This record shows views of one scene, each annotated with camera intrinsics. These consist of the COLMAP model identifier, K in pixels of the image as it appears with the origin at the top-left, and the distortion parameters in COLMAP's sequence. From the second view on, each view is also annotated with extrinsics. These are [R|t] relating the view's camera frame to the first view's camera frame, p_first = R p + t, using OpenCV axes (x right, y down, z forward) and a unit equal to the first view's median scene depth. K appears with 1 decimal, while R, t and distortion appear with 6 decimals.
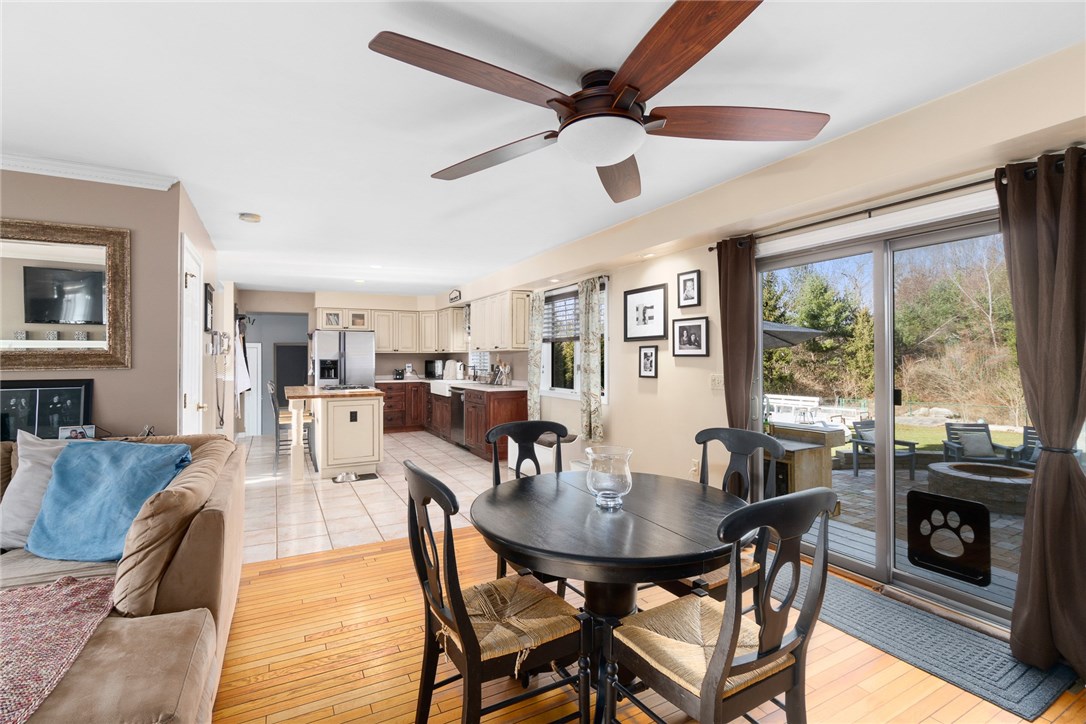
lens RADIAL K [[500.9, 0, 543.0], [0, 500.9, 362.0], [0, 0, 1]] dist [-0.001372, -0.000114]
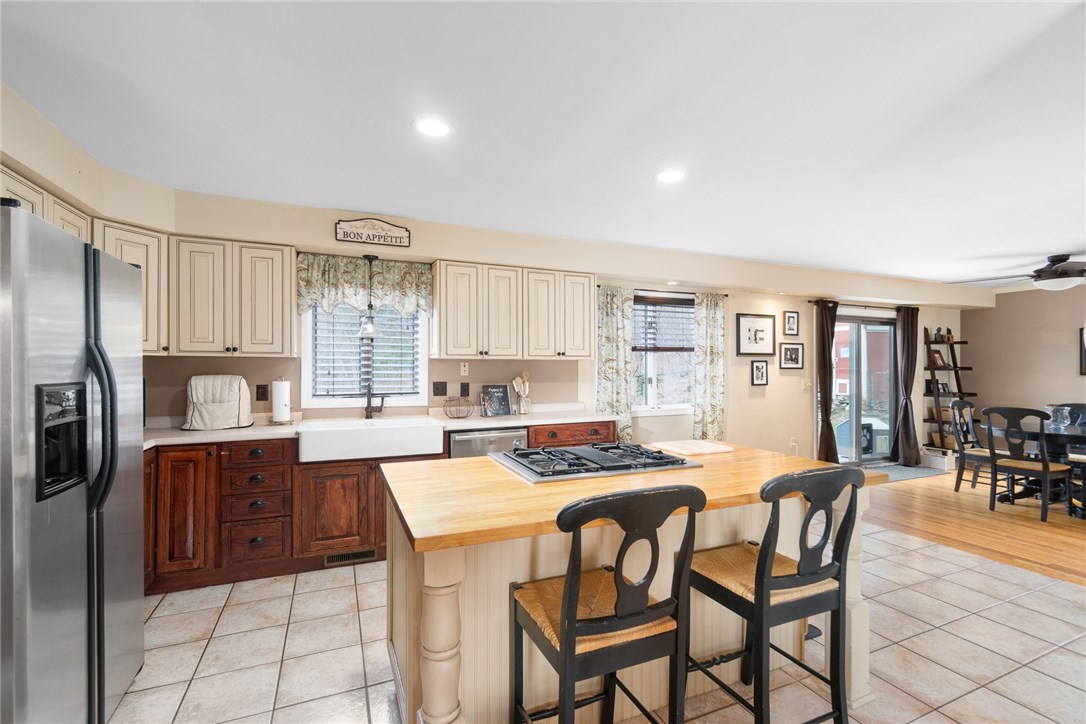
lens RADIAL K [[482.0, 0, 543.0], [0, 482.0, 368.8], [0, 0, 1]] dist [0.000205, -0.000037]
pose [[0.084156, 0.000579, 0.996452, -0.687862], [0.008139, 0.999966, -0.001268, -0.009071], [-0.996419, 0.008216, 0.084149, 0.936775]]
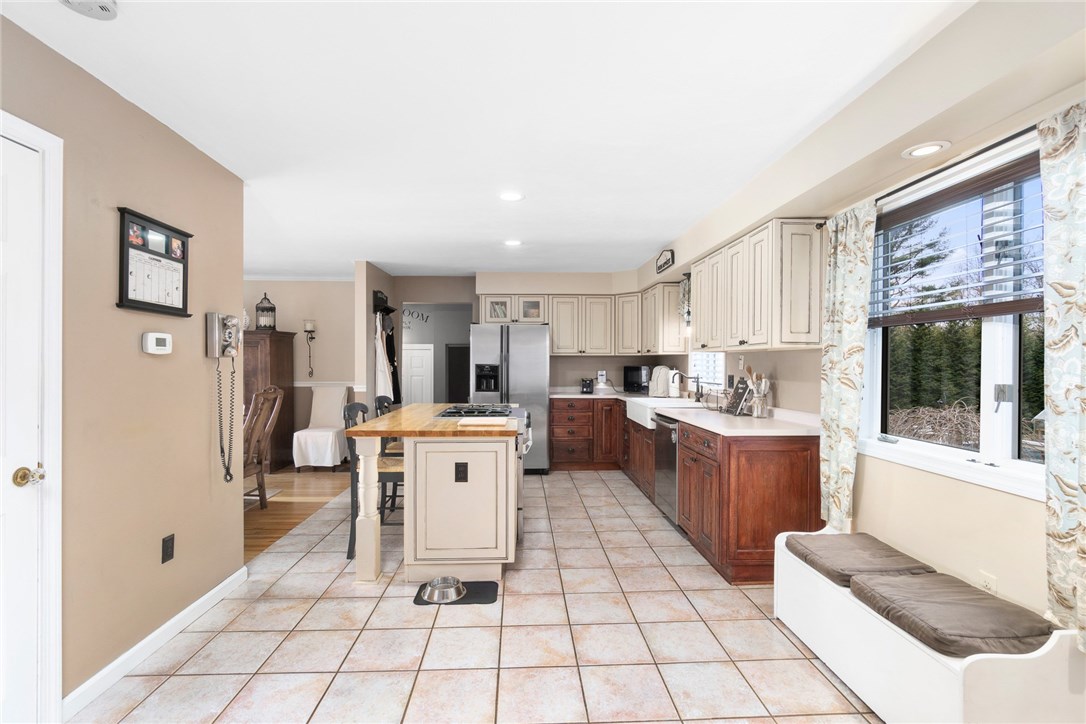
lens RADIAL K [[500.9, 0, 543.0], [0, 500.9, 362.0], [0, 0, 1]] dist [-0.001372, -0.000114]
pose [[0.903963, 0.003924, -0.427593, -0.057079], [-0.007601, 0.999947, -0.006891, -0.004852], [0.427544, 0.009479, 0.903945, 0.447616]]
